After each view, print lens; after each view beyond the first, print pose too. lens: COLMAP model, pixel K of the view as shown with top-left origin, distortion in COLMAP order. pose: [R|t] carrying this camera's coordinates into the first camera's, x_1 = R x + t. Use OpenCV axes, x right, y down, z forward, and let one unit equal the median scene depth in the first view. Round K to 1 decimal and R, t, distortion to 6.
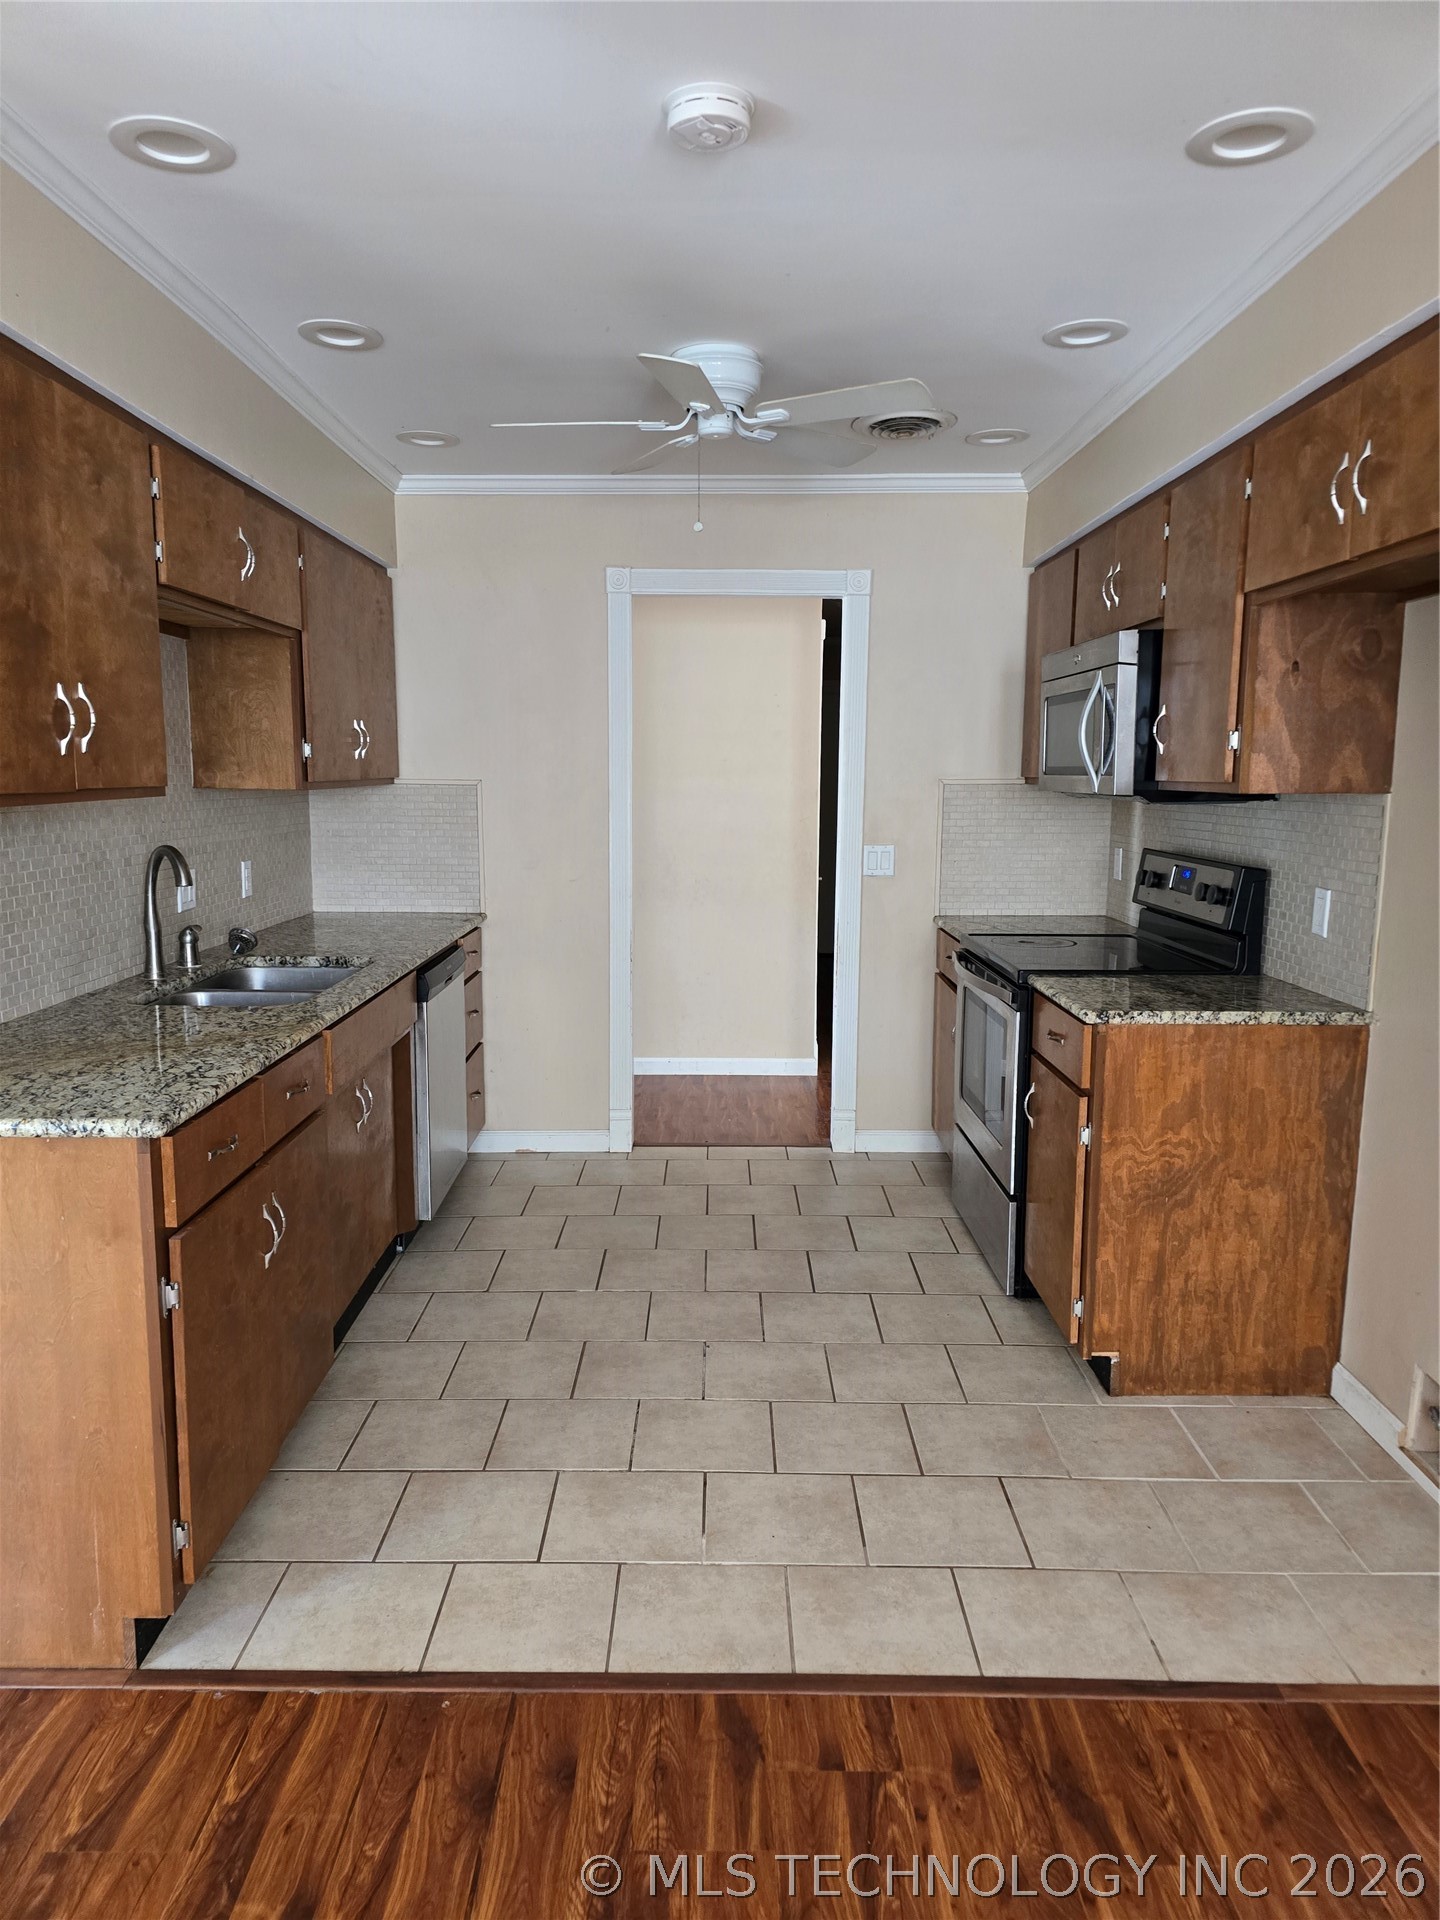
lens RADIAL K [[1276.5, 0, 720.0], [0, 1276.5, 960.0], [0, 0, 1]] dist [0.068276, -0.053172]
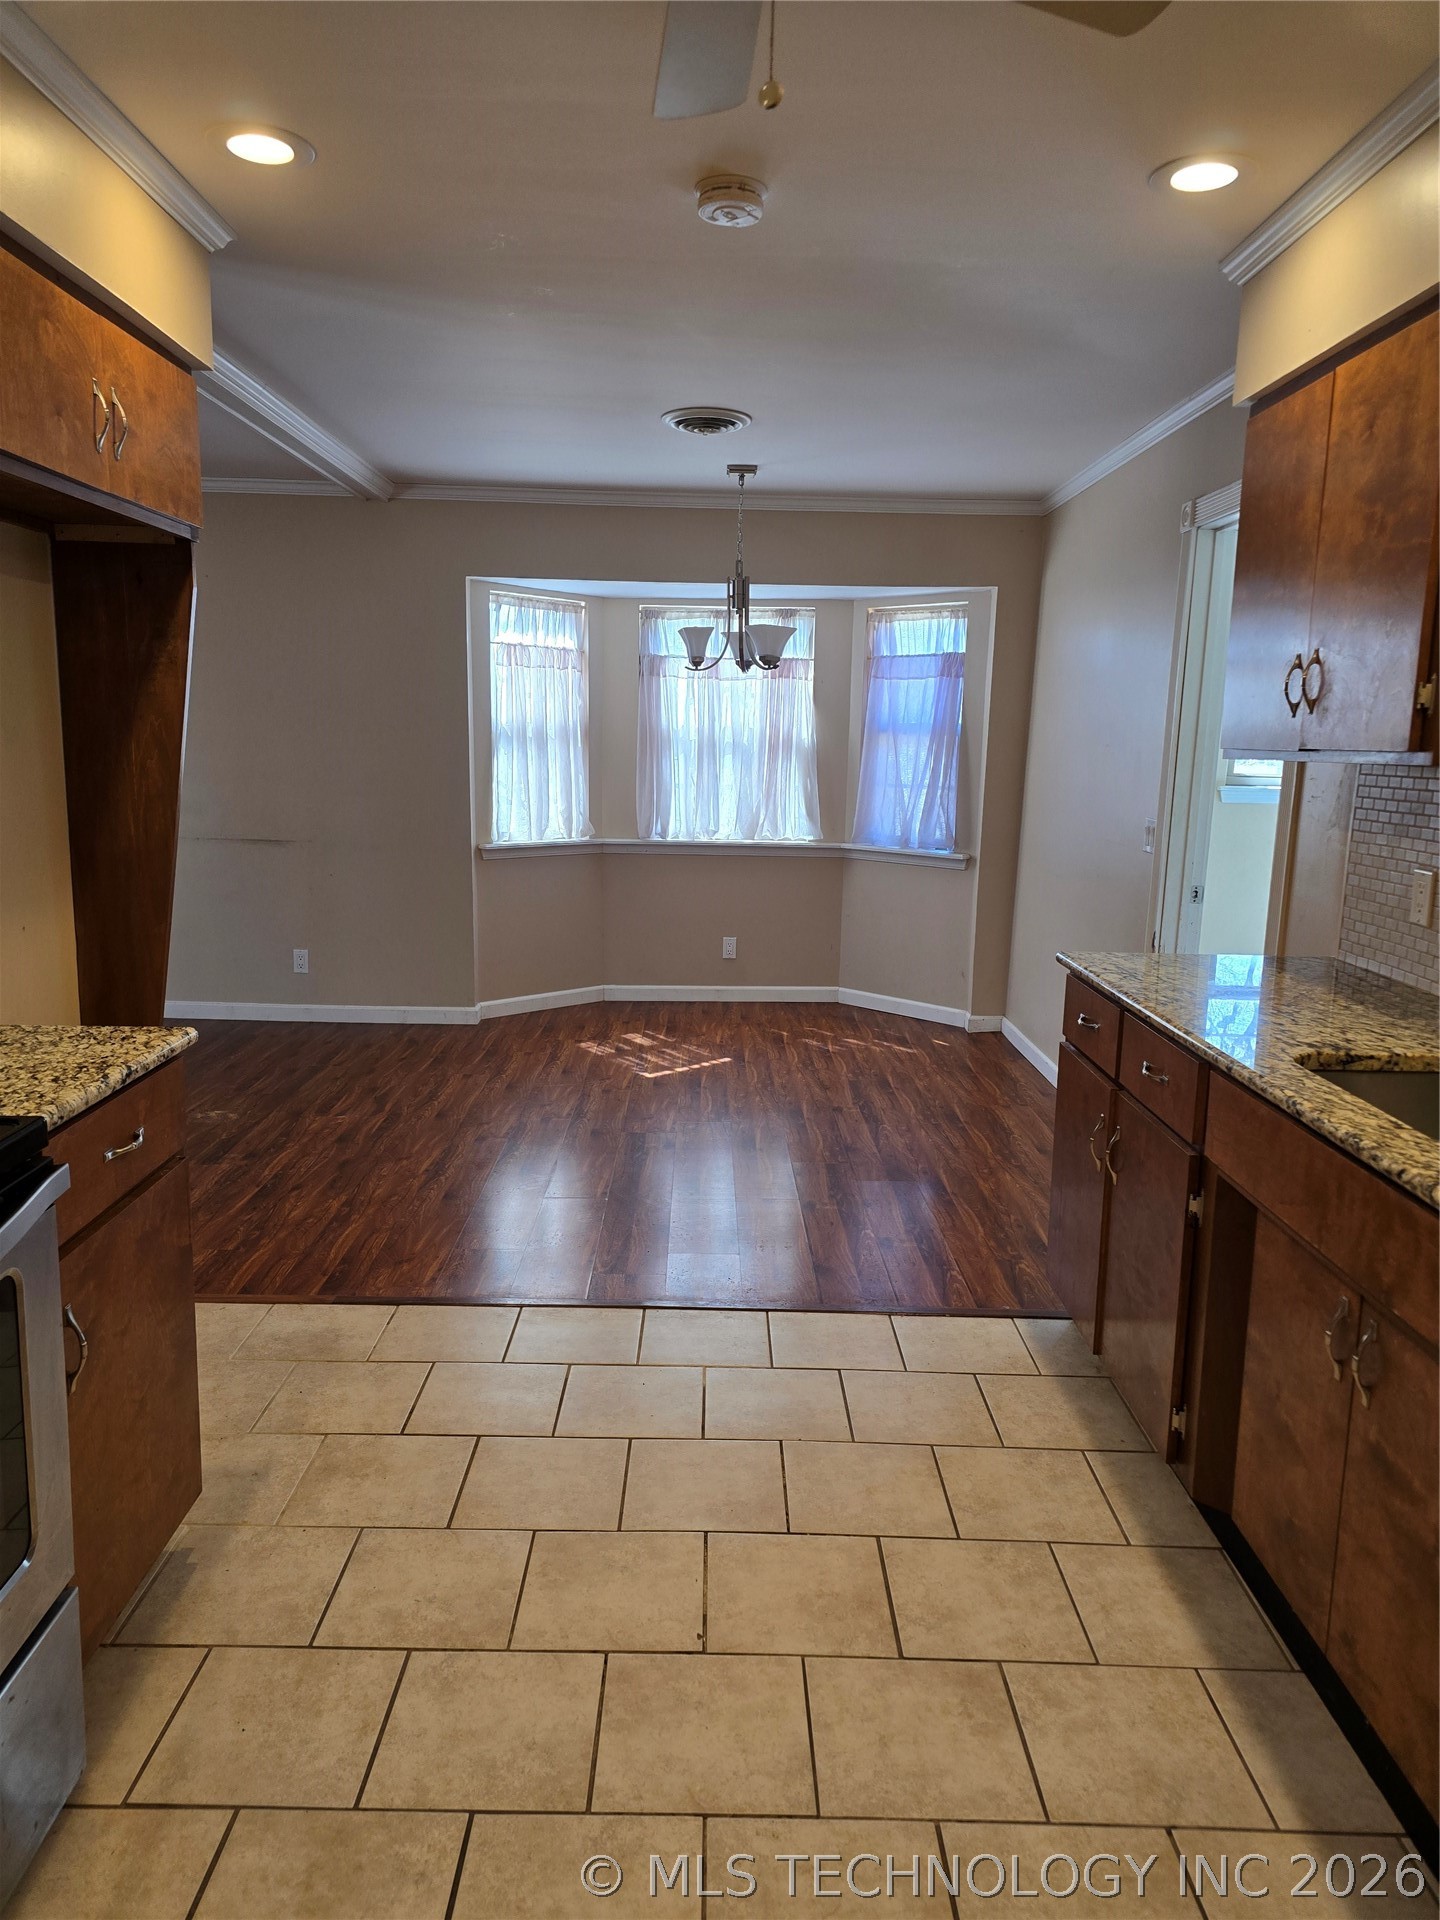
lens RADIAL K [[1300.5, 0, 715.1], [0, 1300.5, 975.9], [0, 0, 1]] dist [0.085967, -0.080403]
pose [[-0.999503, -0.029301, -0.011641, -0.000126], [-0.031485, 0.947105, 0.319375, -0.254189], [0.001667, 0.319583, -0.947557, 1.837375]]
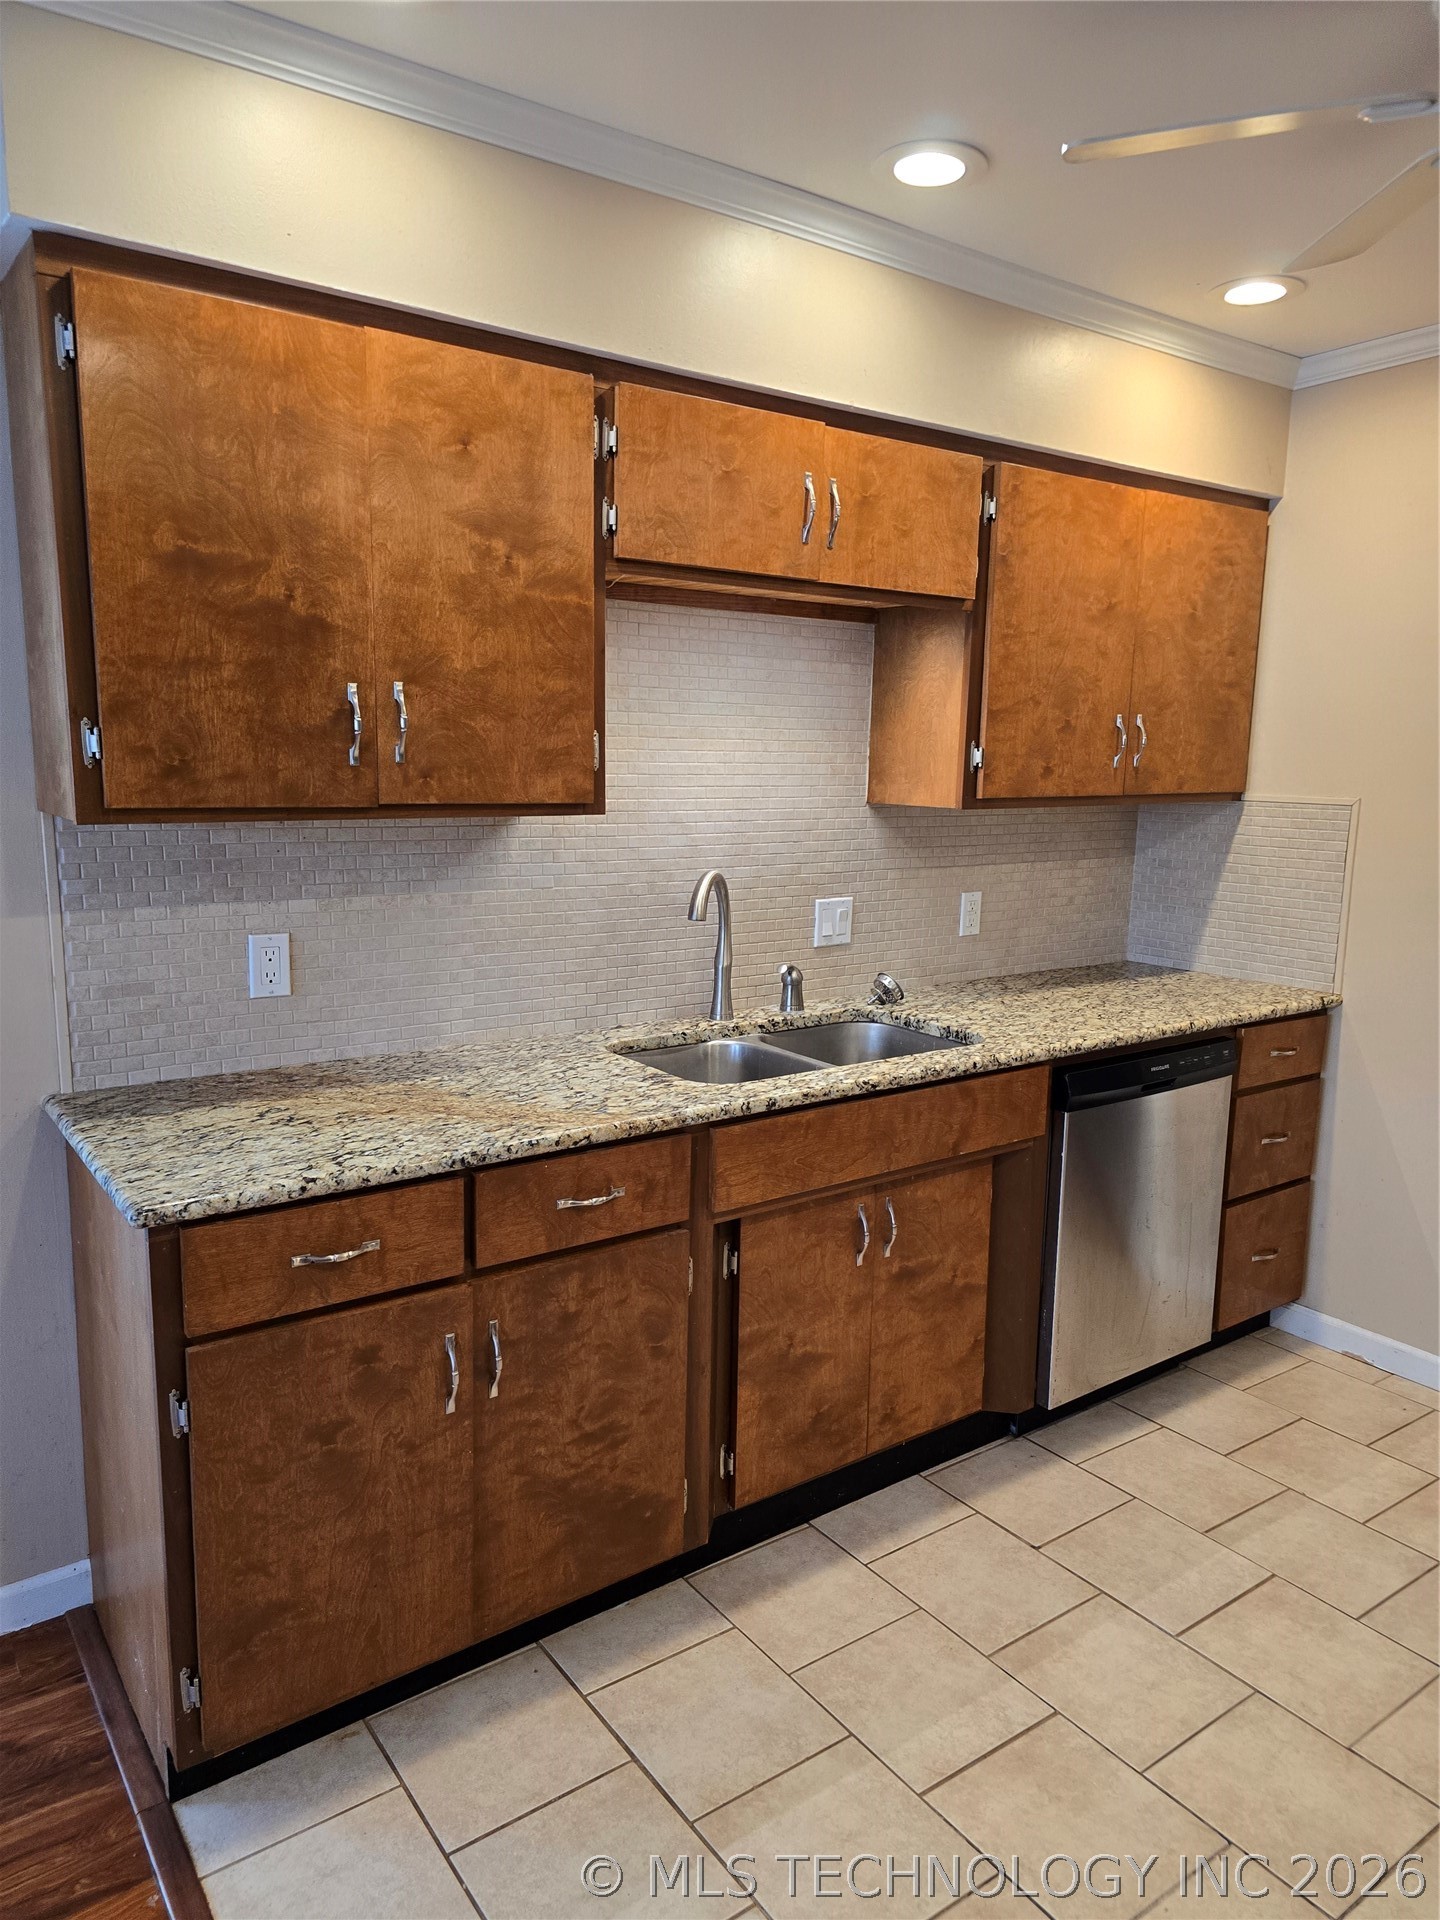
lens RADIAL K [[1300.5, 0, 715.1], [0, 1300.5, 975.9], [0, 0, 1]] dist [0.085967, -0.080403]
pose [[0.584784, 0.143295, -0.798433, 0.319008], [-0.134819, 0.987754, 0.078528, -0.101475], [0.799907, 0.061722, 0.596941, 0.571967]]
